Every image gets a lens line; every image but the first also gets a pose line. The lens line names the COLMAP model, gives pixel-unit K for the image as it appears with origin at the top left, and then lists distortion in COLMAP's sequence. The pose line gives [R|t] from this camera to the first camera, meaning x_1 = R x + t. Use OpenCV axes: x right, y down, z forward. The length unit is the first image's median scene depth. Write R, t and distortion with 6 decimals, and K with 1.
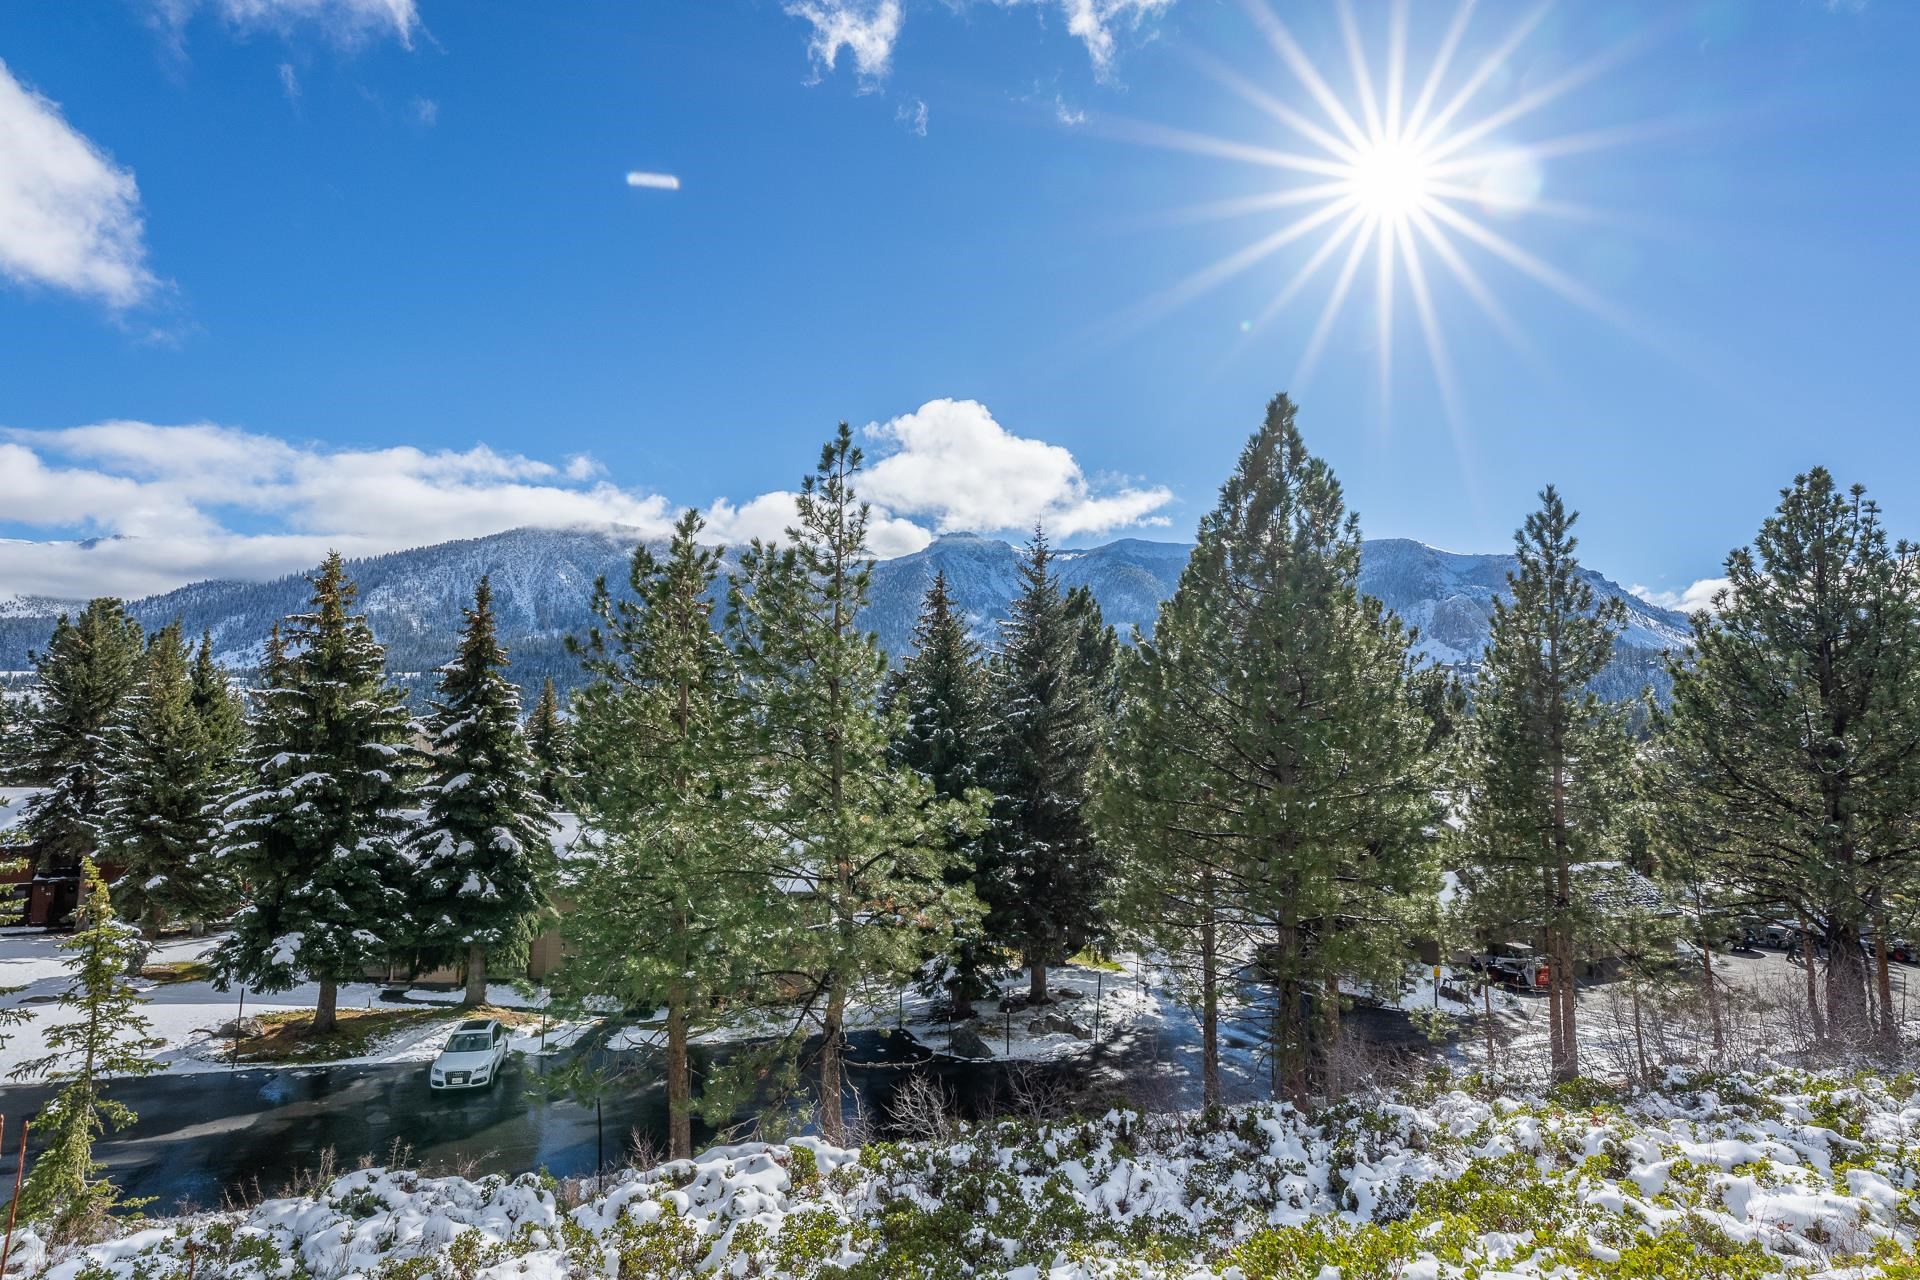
lens RADIAL K [[1020.1, 0, 923.4], [0, 1020.1, 639.4], [0, 0, 1]] dist [-0.000438, -0.000873]
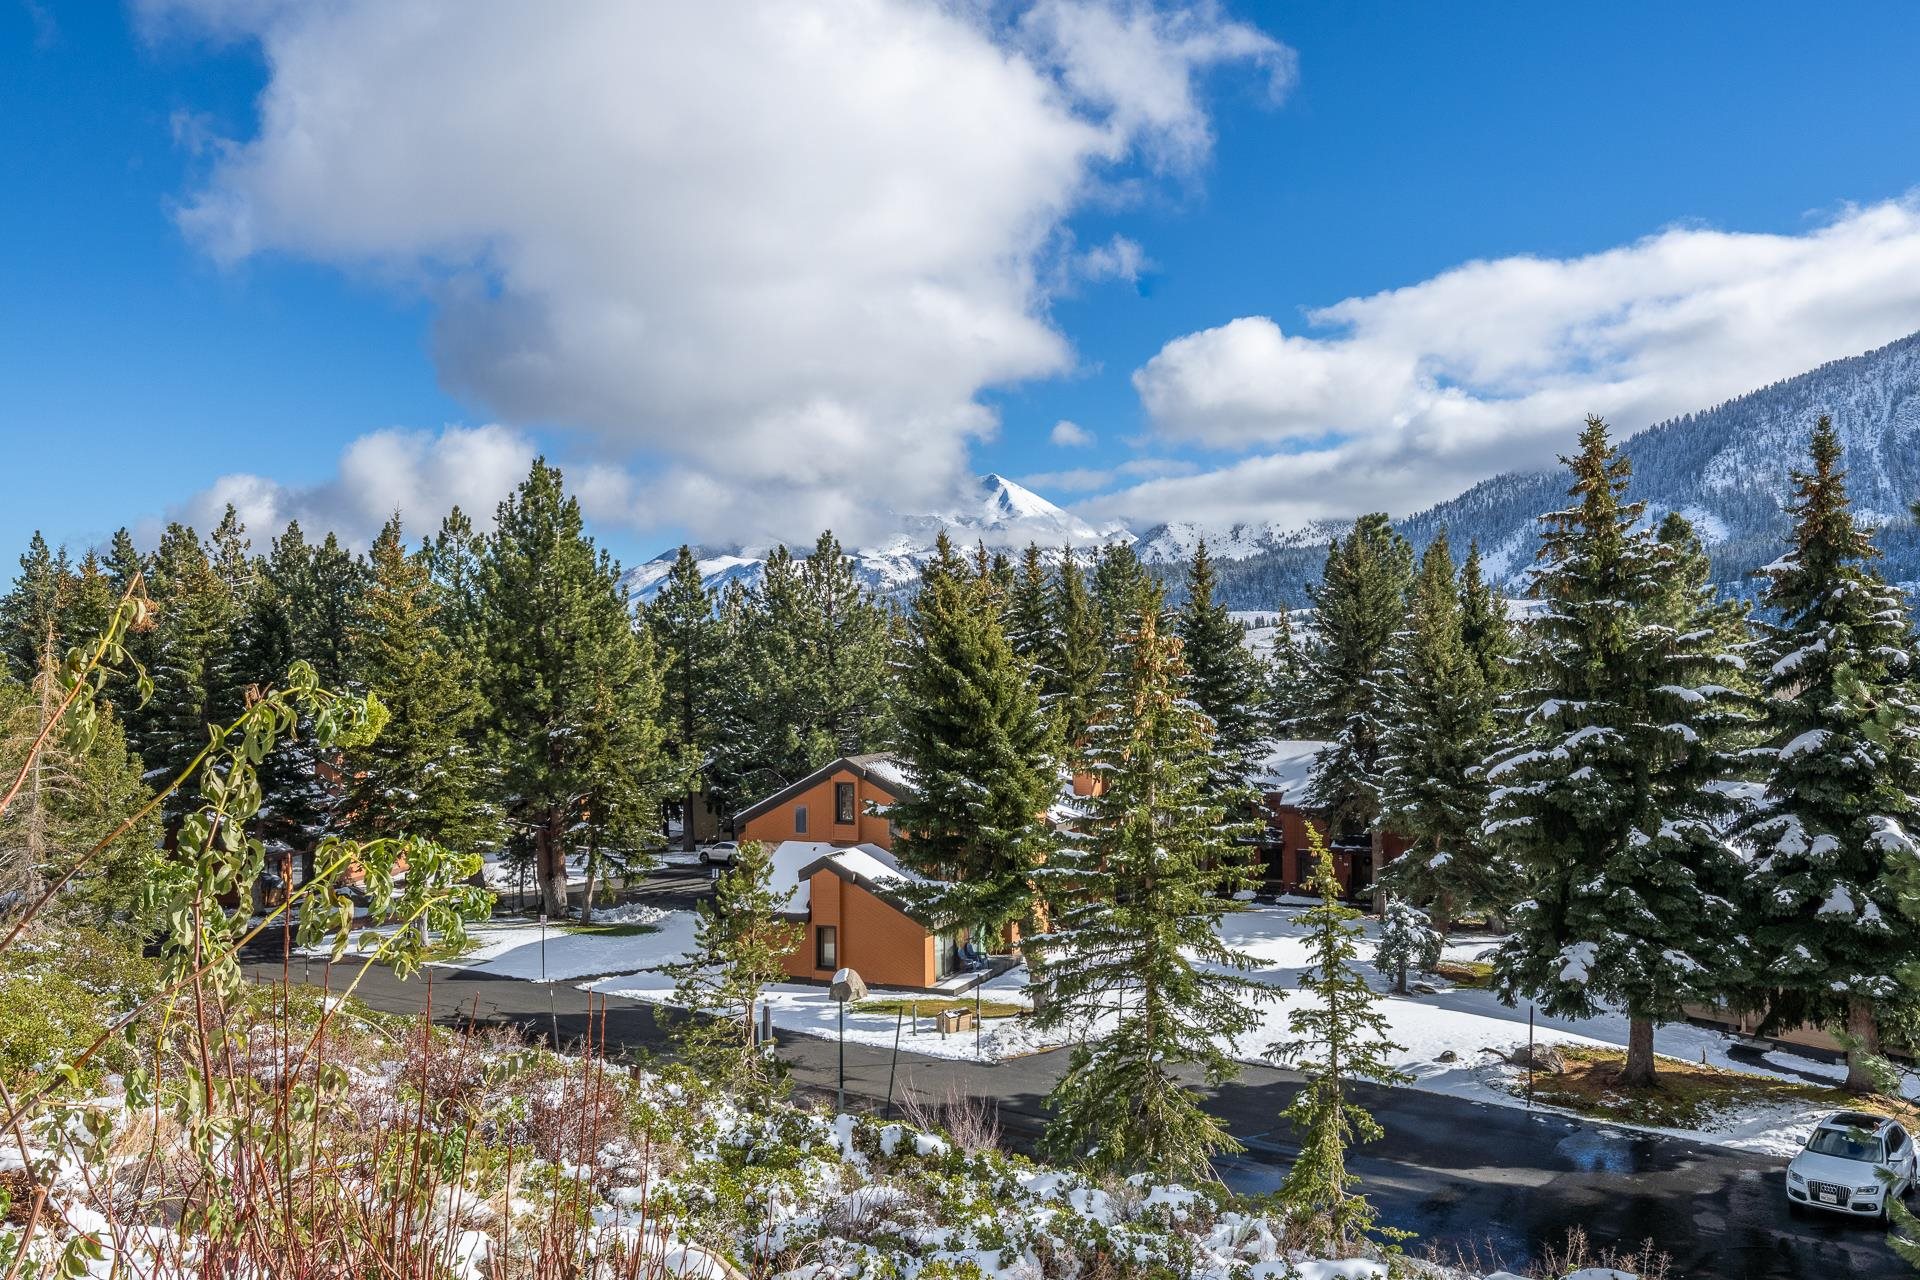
lens RADIAL K [[1539.0, 0, 960.0], [0, 1539.0, 640.0], [0, 0, 1]] dist [0.009282, 0.001003]
pose [[0.568496, -0.038417, -0.821788, 0.046320], [0.098308, 0.994924, 0.021497, 0.001571], [0.816791, -0.093009, 0.569387, 0.014640]]
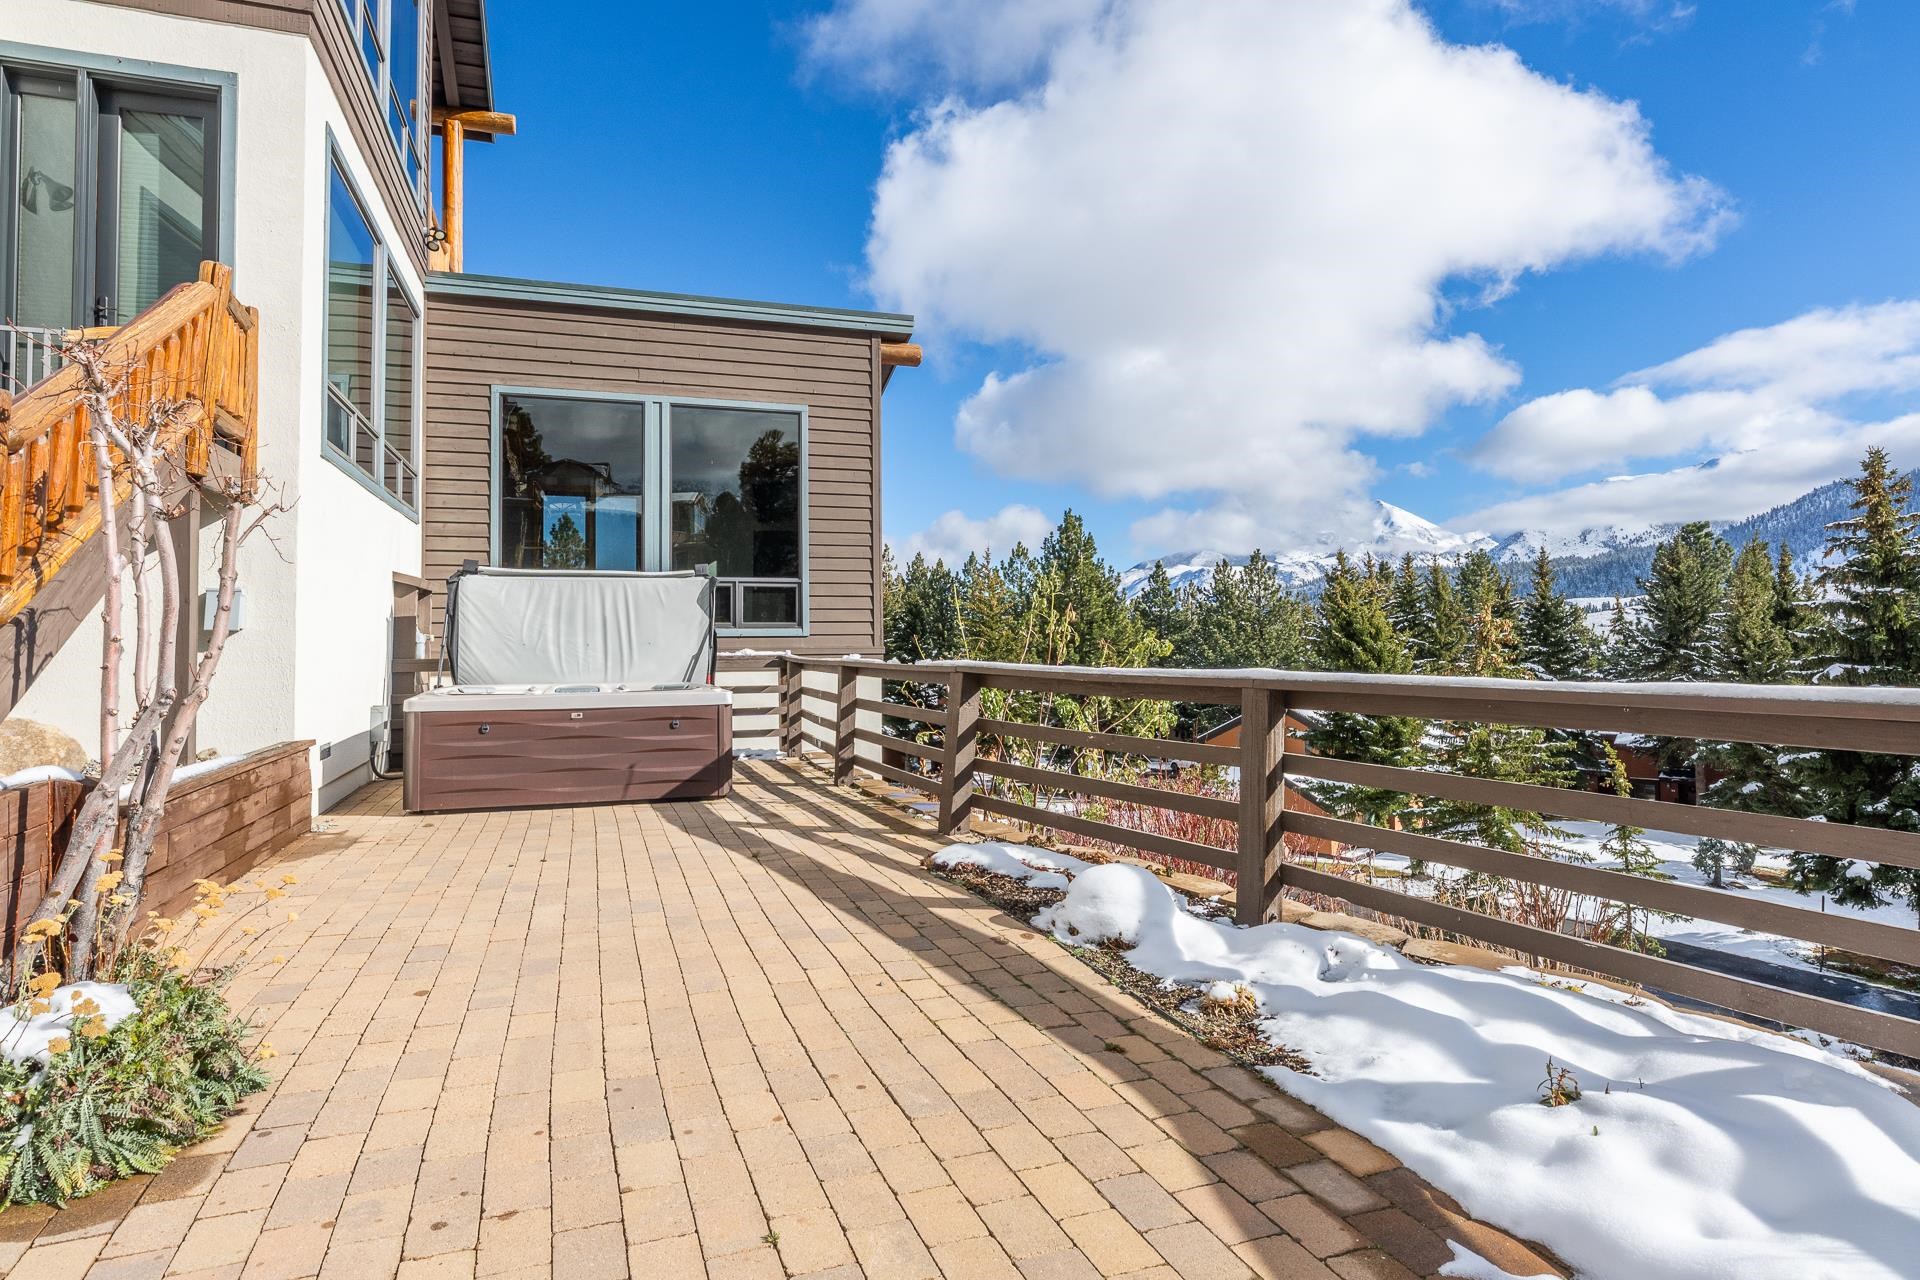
lens RADIAL K [[1058.4, 0, 925.4], [0, 1058.4, 609.1], [0, 0, 1]] dist [-0.001485, -0.000974]
pose [[0.218499, -0.053367, -0.974377, 0.160713], [0.105299, 0.993963, -0.030827, -0.002000], [0.970139, -0.095865, 0.222800, -0.065227]]
